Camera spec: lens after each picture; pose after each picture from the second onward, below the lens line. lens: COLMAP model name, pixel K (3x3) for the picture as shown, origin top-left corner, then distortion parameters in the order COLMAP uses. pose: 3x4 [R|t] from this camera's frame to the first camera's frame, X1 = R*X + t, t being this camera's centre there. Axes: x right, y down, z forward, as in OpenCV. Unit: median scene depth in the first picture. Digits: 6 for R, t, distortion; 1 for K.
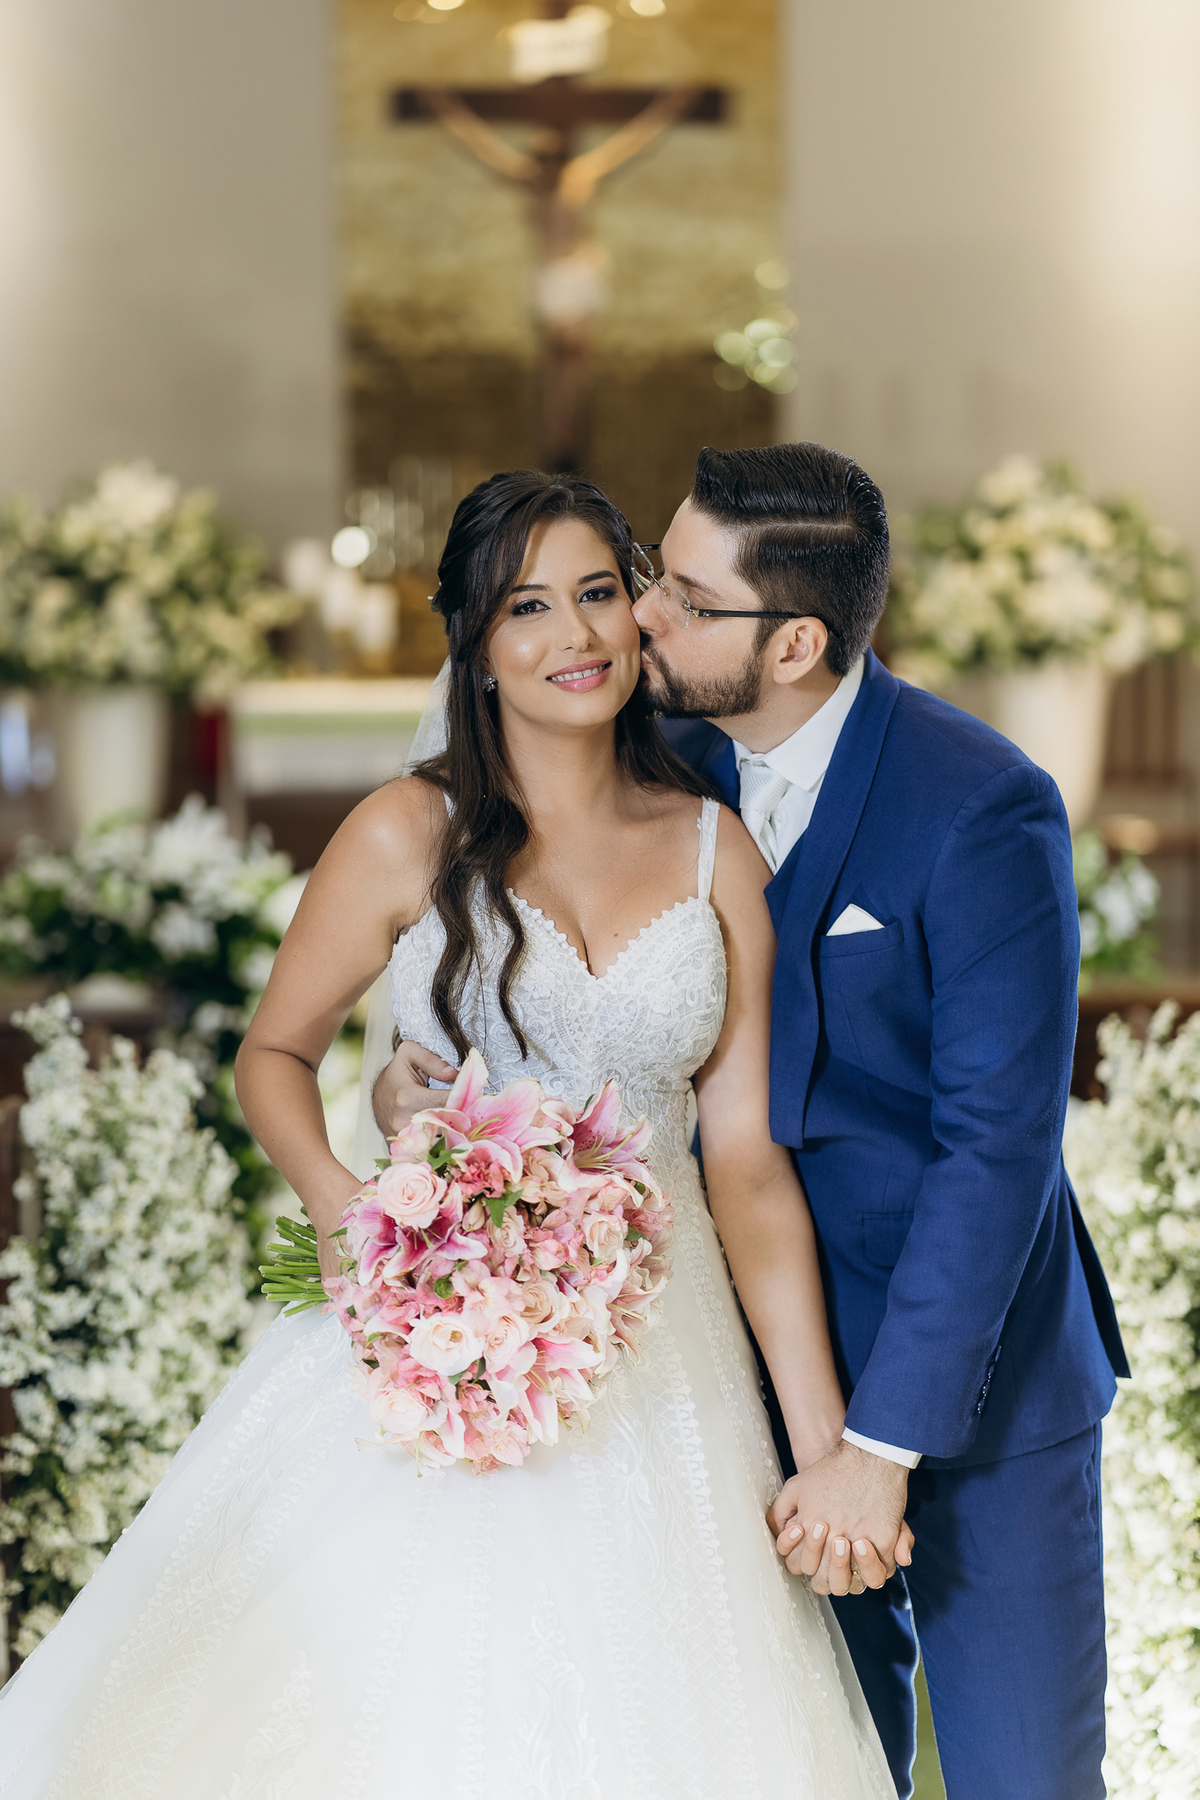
lens RADIAL K [[4516.8, 0, 604.4], [0, 4516.8, 869.3], [0, 0, 1]] dist [0.991545, -10.731595]
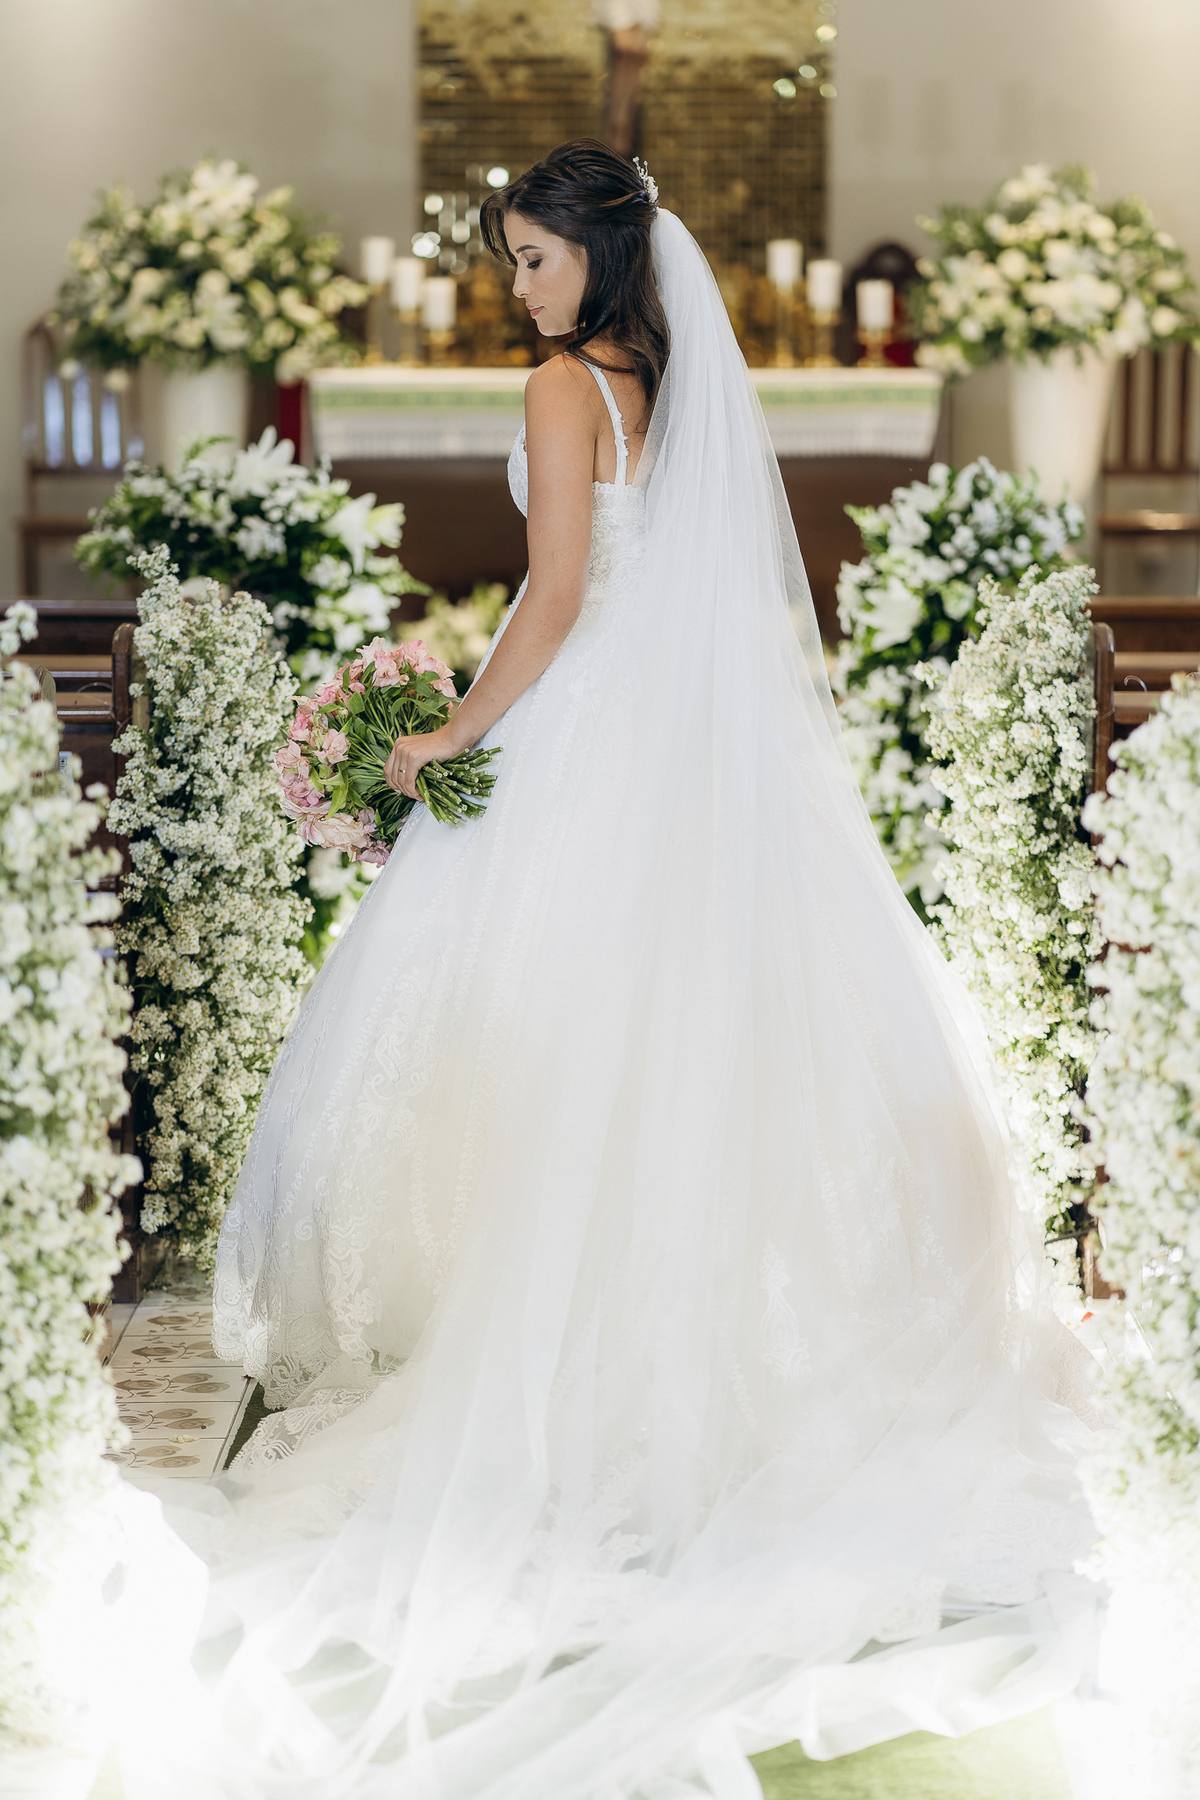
lens RADIAL K [[4516.8, 0, 604.4], [0, 4516.8, 869.3], [0, 0, 1]] dist [0.991545, -10.731595]
pose [[0.999721, 0.015081, -0.018155, 0.020508], [-0.014010, 0.998233, 0.057738, 0.030212], [0.018994, -0.057468, 0.998167, -0.196256]]
